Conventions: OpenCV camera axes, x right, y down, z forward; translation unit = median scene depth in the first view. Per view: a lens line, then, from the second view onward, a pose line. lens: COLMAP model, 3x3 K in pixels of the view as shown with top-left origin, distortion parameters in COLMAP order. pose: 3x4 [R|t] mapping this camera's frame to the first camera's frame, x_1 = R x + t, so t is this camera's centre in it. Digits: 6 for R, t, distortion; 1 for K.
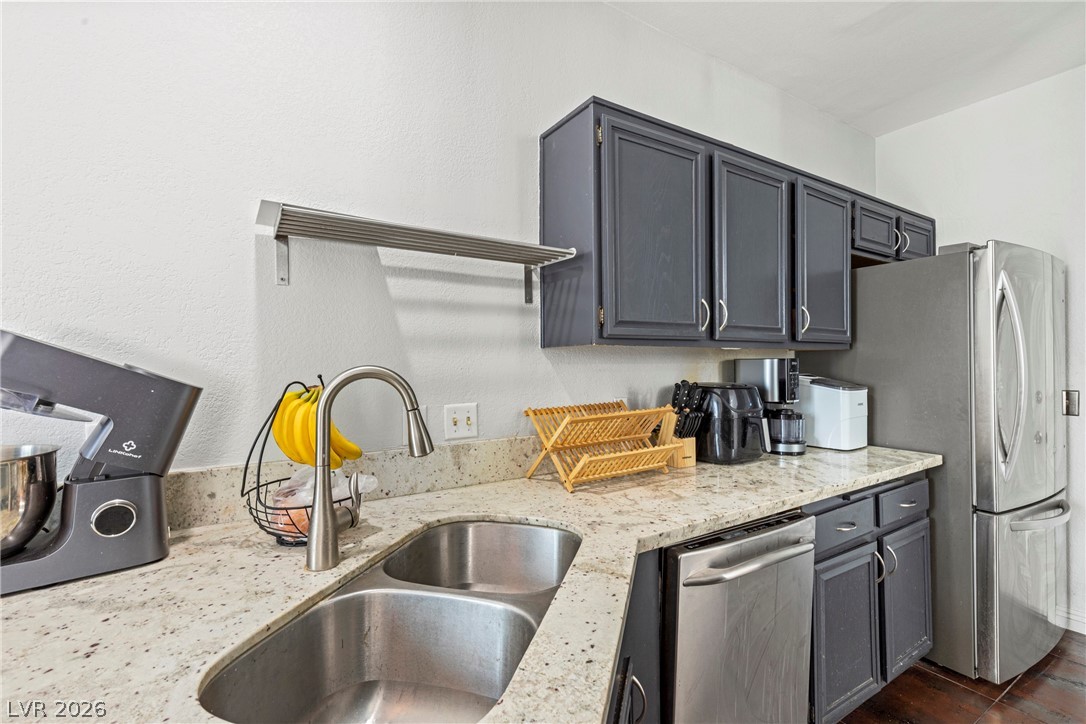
lens RADIAL K [[490.2, 0, 535.1], [0, 490.2, 361.4], [0, 0, 1]] dist [0.006456, -0.002468]
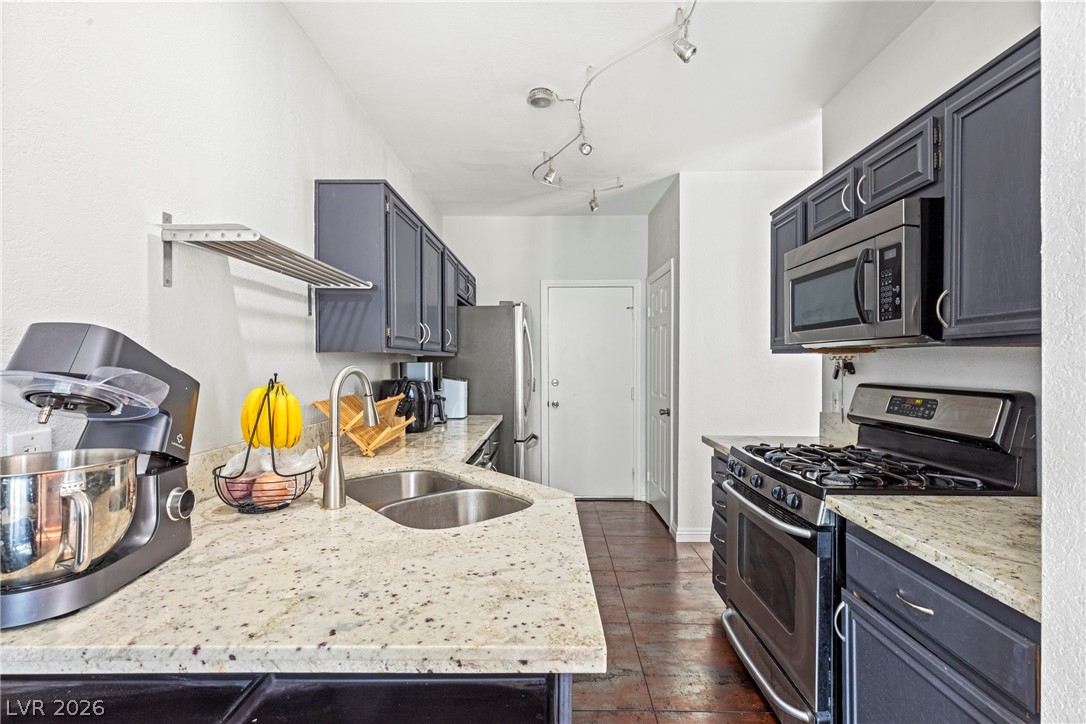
lens RADIAL K [[490.2, 0, 539.8], [0, 490.2, 361.5], [0, 0, 1]] dist [0.006456, -0.002468]
pose [[0.556530, 0.008437, 0.830784, -0.727810], [-0.001956, 0.999959, -0.008845, 0.004790], [-0.830825, 0.003298, 0.556524, -0.157982]]
